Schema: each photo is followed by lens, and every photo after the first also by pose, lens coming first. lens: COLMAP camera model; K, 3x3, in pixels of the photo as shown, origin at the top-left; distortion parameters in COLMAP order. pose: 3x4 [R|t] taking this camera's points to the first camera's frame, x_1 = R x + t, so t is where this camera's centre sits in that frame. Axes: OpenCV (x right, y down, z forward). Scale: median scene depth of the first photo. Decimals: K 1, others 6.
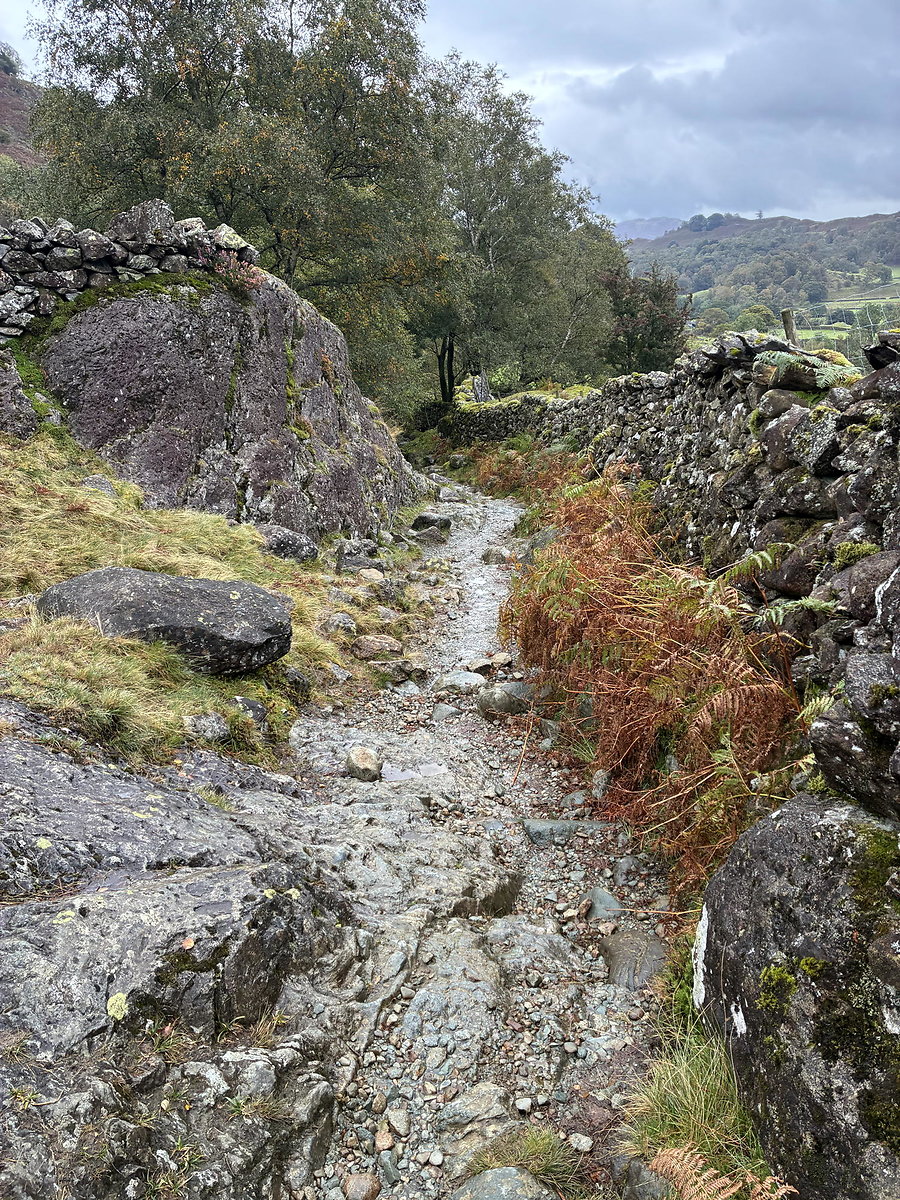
lens RADIAL K [[905.5, 0, 450.6], [0, 905.5, 590.4], [0, 0, 1]] dist [0.047624, -0.036977]
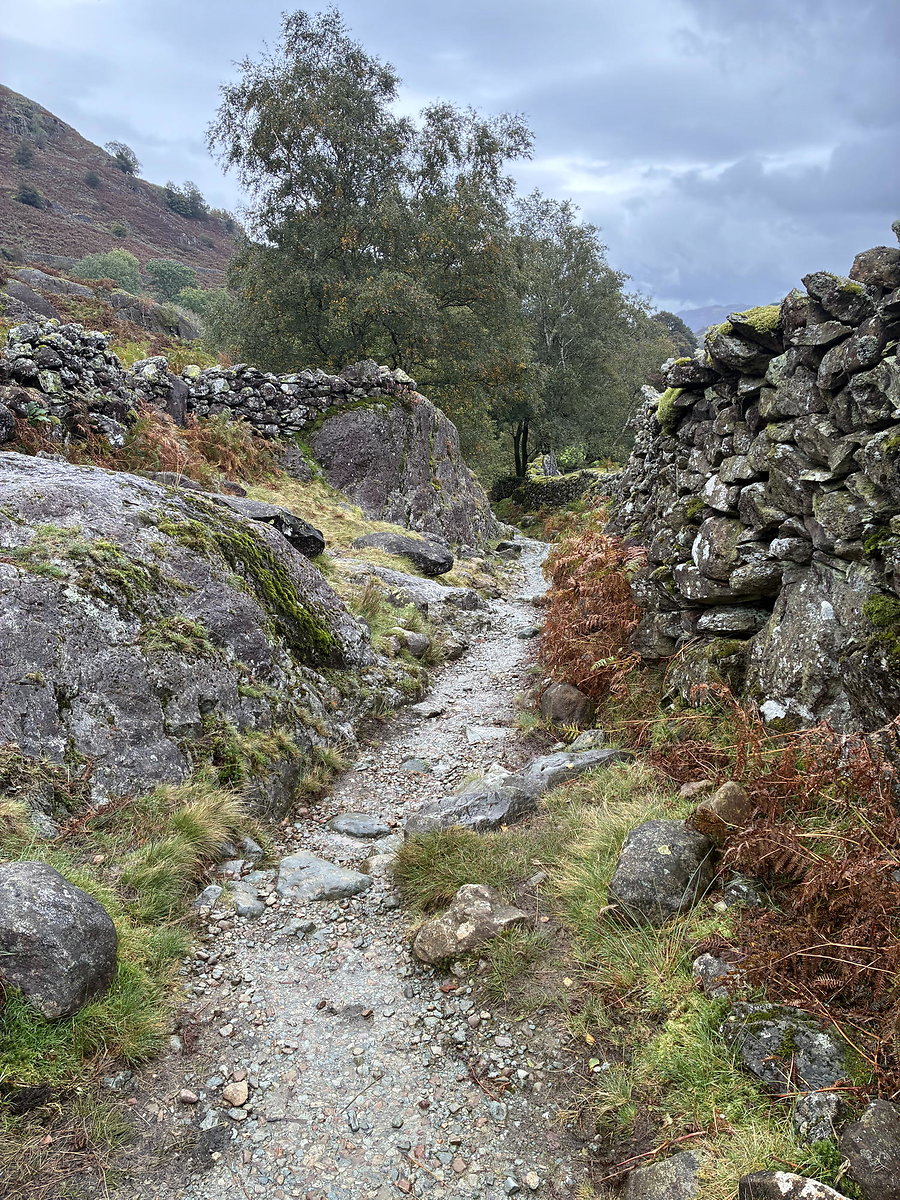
lens RADIAL K [[905.5, 0, 453.7], [0, 905.5, 607.8], [0, 0, 1]] dist [0.047624, -0.036977]
pose [[0.996862, 0.031551, -0.072601, 0.000308], [-0.036096, 0.997413, -0.062165, 0.125918], [0.070451, 0.064591, 0.995422, -0.538199]]
